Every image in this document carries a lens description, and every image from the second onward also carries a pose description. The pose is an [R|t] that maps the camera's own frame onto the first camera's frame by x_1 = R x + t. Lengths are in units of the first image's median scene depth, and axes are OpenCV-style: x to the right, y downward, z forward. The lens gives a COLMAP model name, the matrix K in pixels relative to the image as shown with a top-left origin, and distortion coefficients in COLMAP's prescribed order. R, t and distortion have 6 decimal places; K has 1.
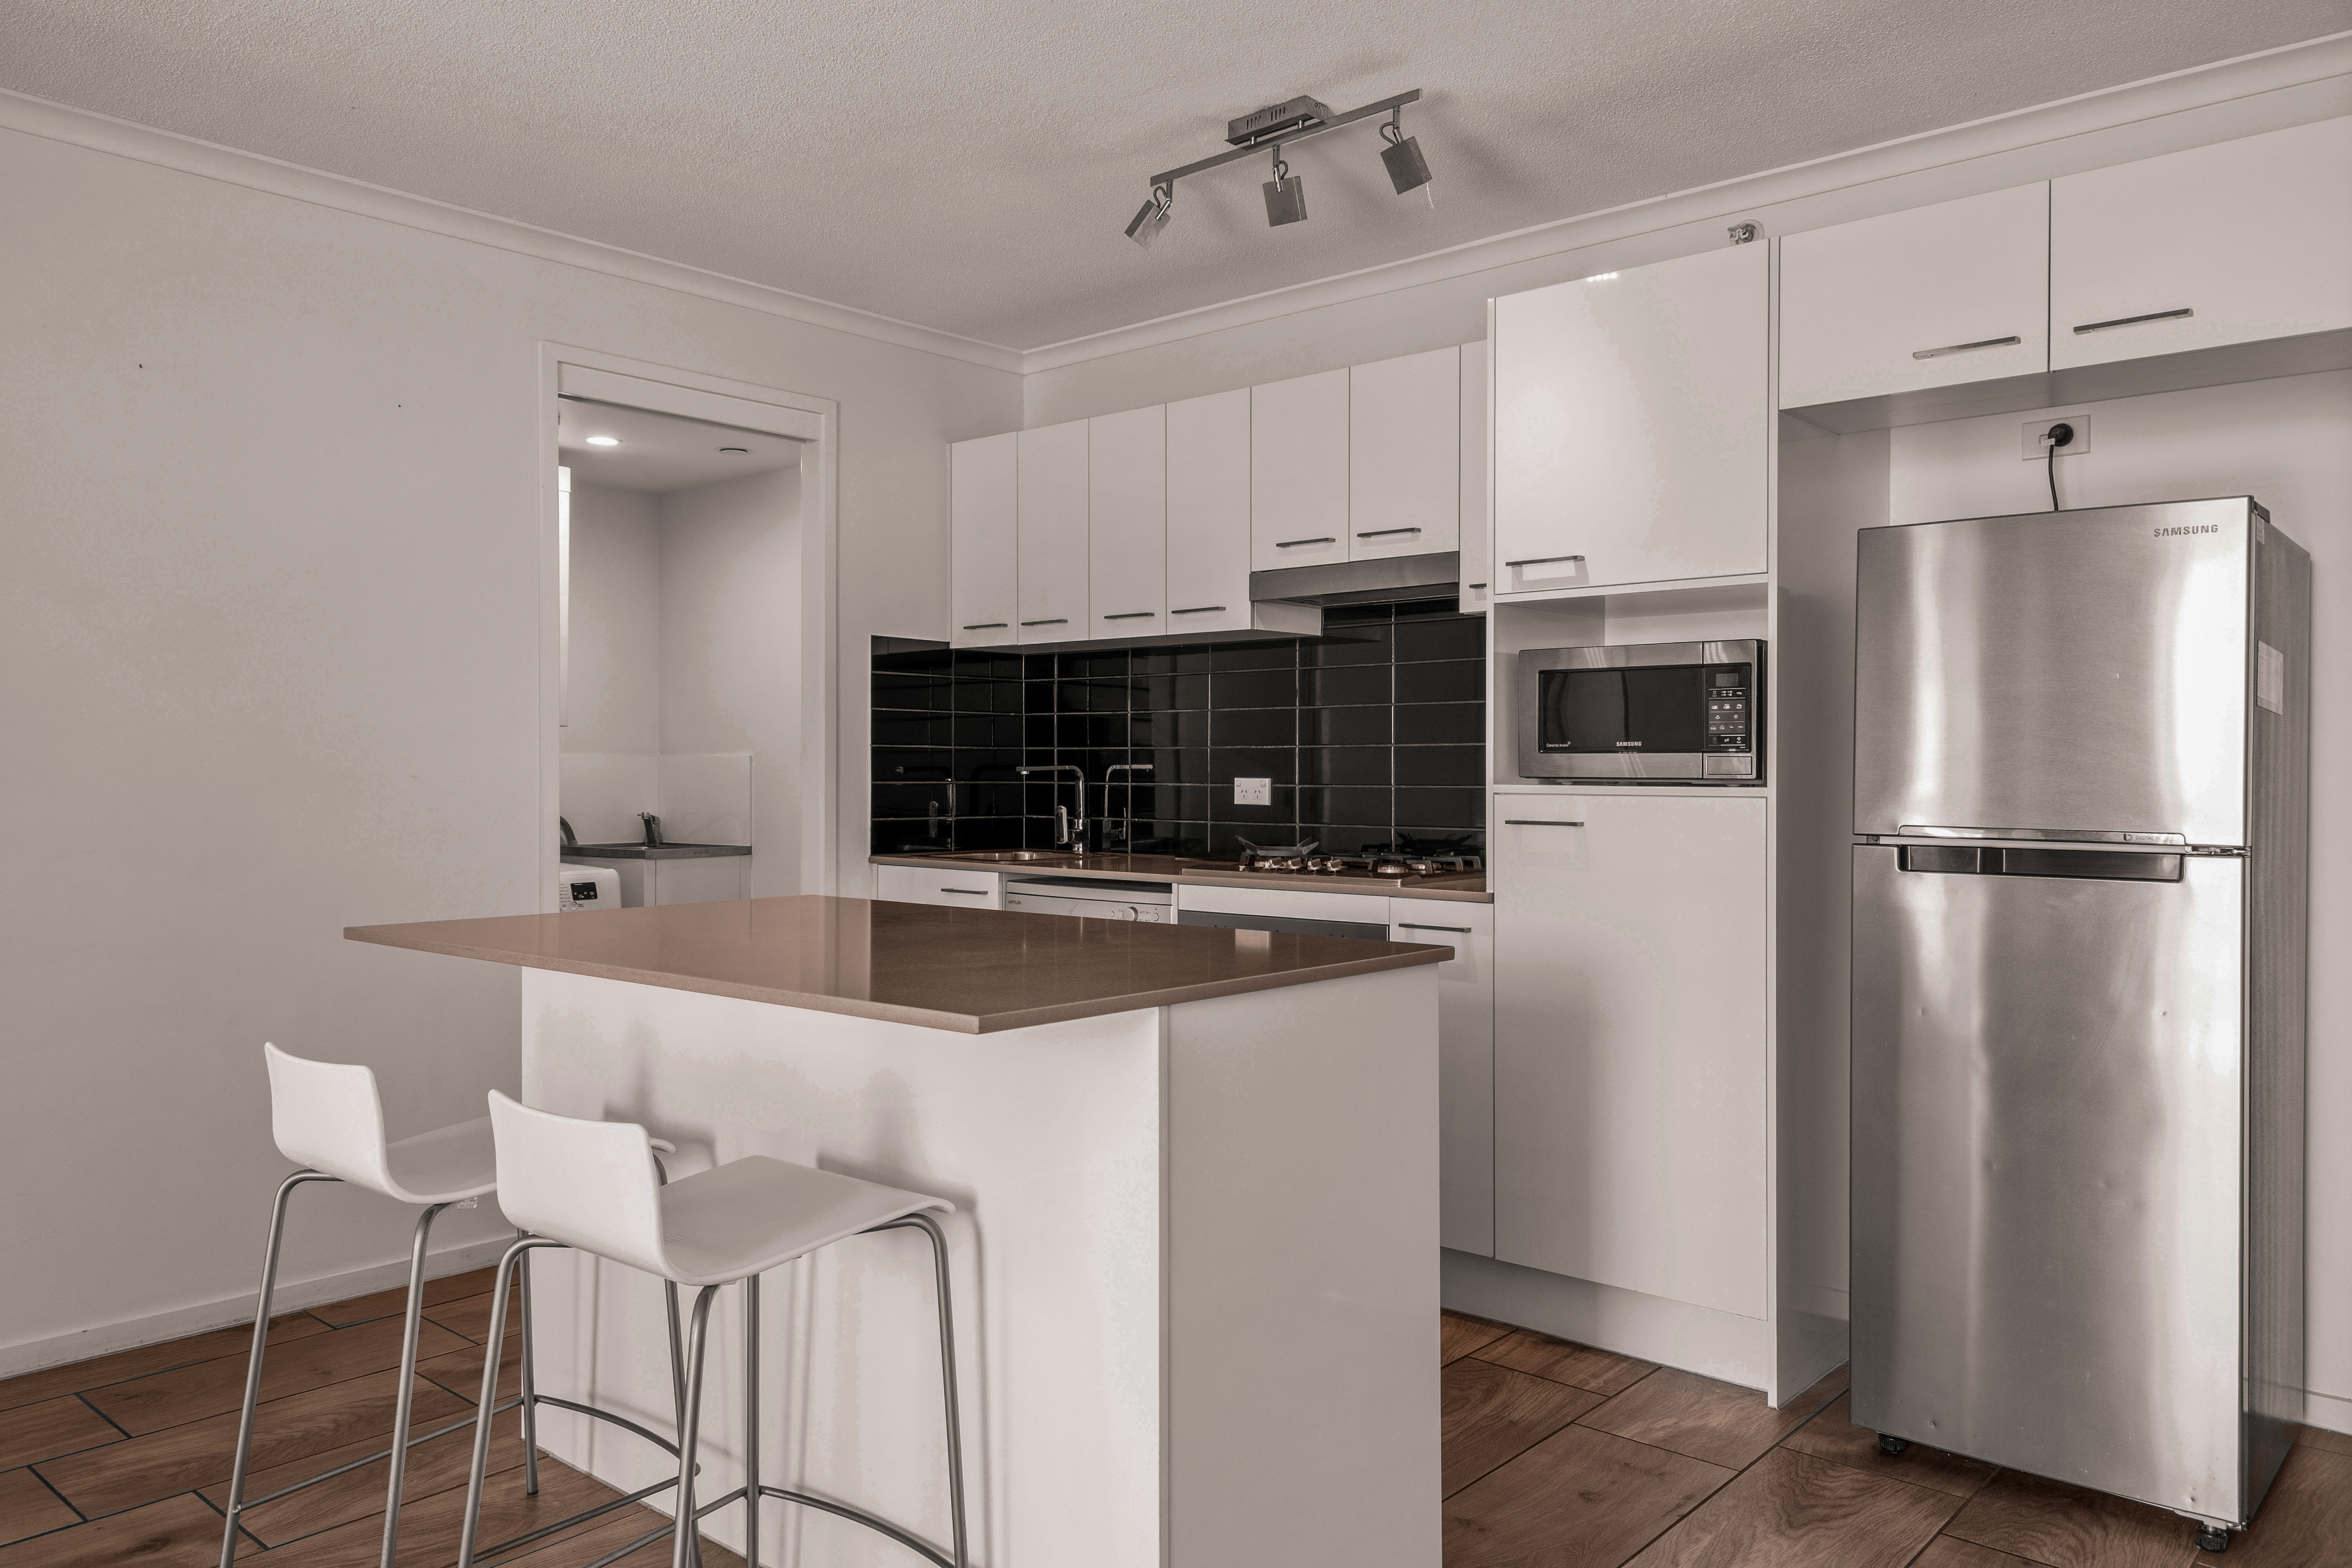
lens RADIAL K [[1637.5, 0, 1176.0], [0, 1637.5, 784.0], [0, 0, 1]] dist [-0.001586, 0.000764]
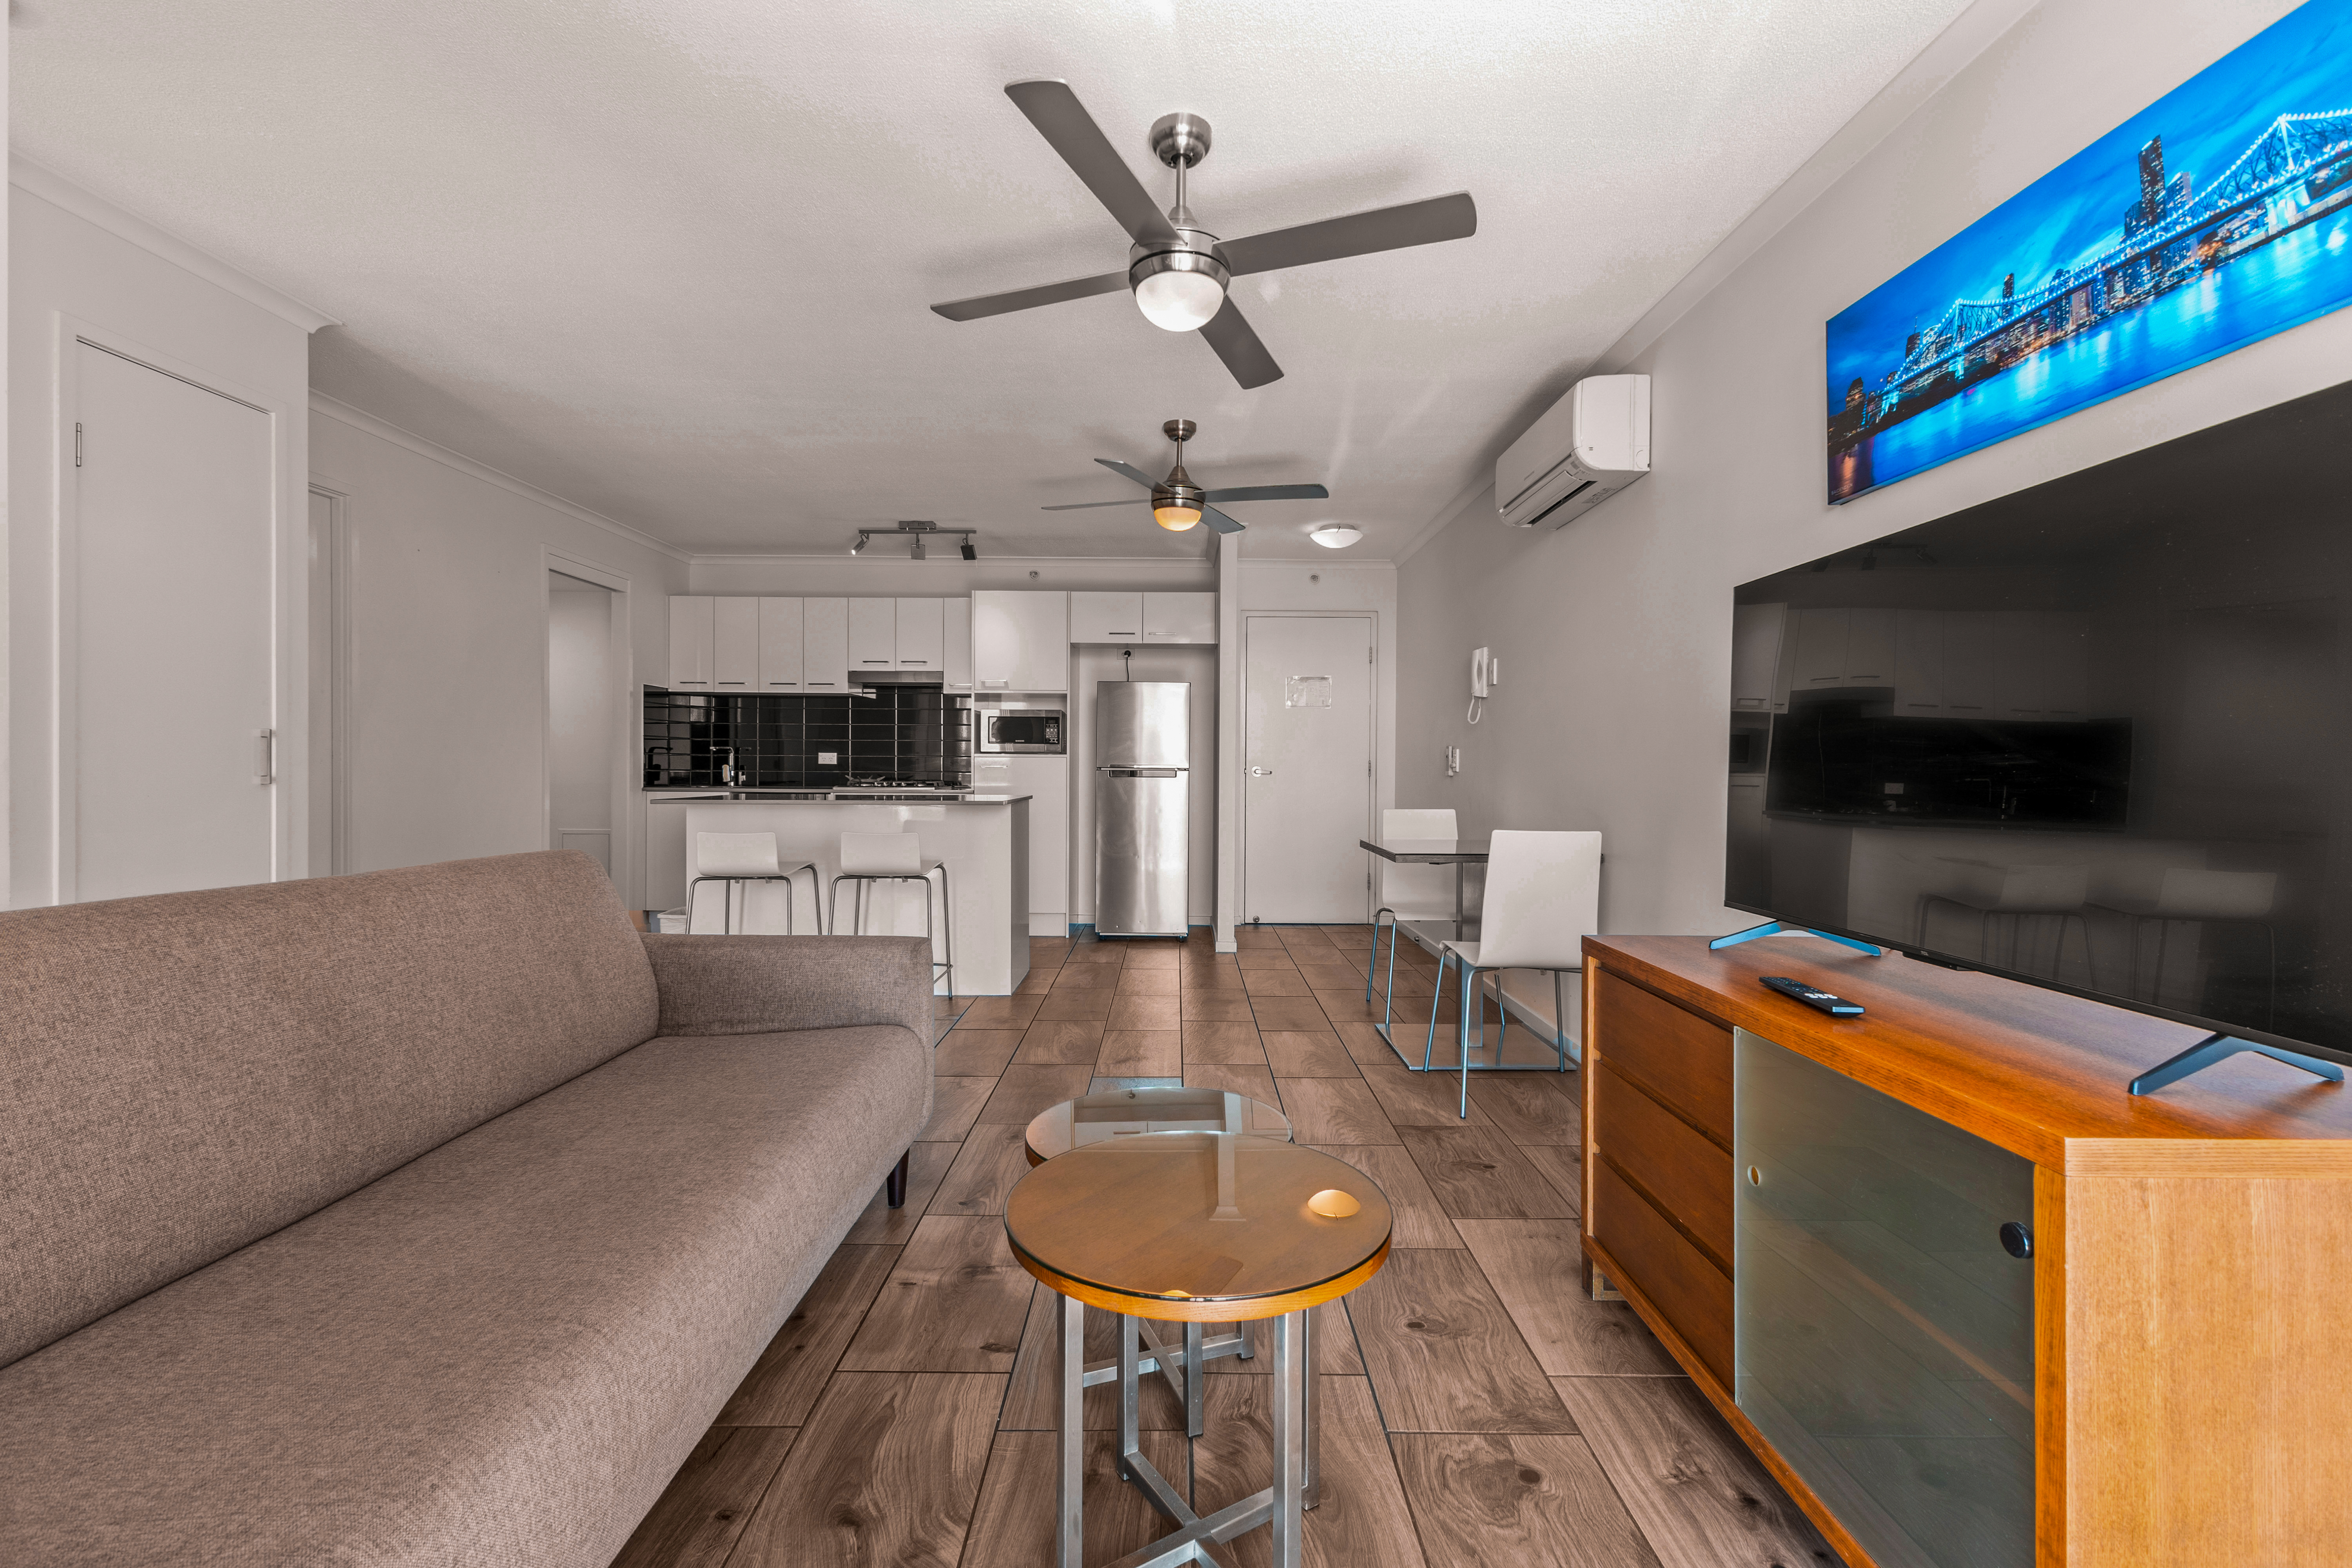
lens RADIAL K [[1026.8, 0, 1166.1], [0, 1026.8, 772.2], [0, 0, 1]] dist [0.000854, 0.000004]
pose [[0.753816, 0.000377, 0.657085, -0.681489], [0.001384, 0.999997, -0.002162, 0.034108], [-0.657084, 0.002540, 0.753813, -0.562252]]
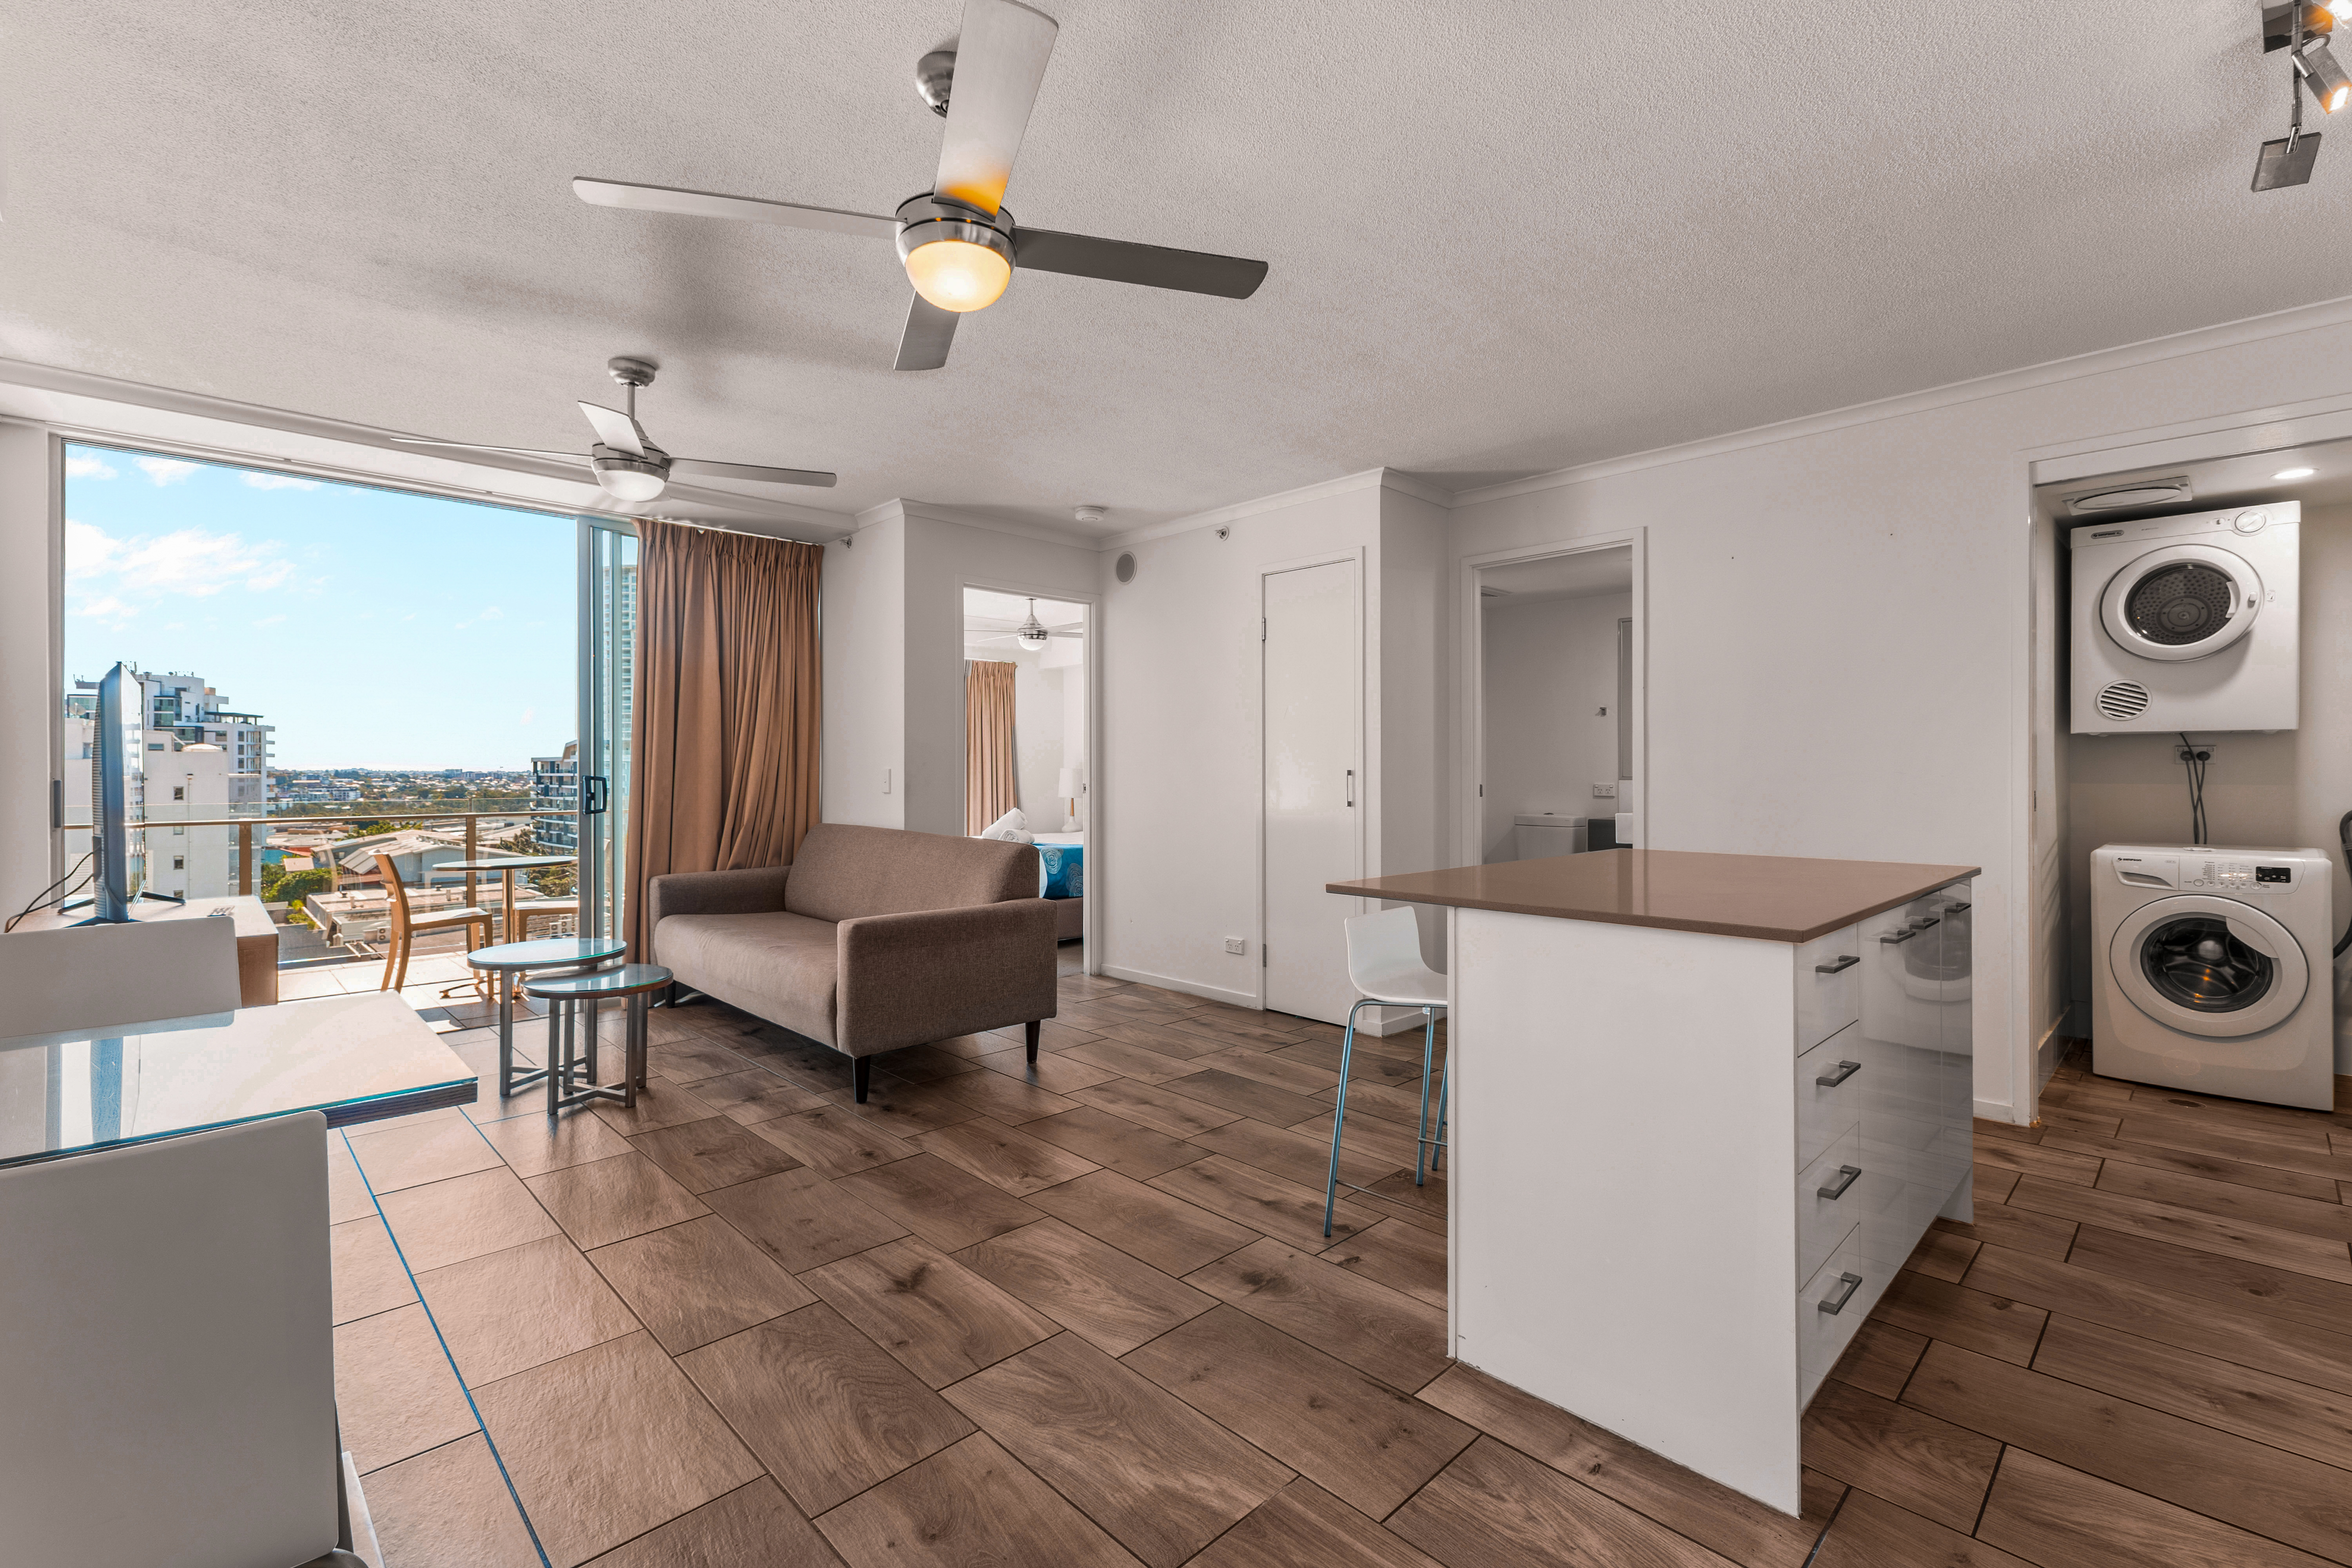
lens RADIAL K [[1026.8, 0, 1166.1], [0, 1026.8, 772.2], [0, 0, 1]] dist [0.000854, 0.000004]
pose [[-0.085481, -0.000448, -0.996340, 0.526800], [-0.011588, 0.999933, 0.000545, 0.007676], [0.996272, 0.011592, -0.085481, 0.401106]]
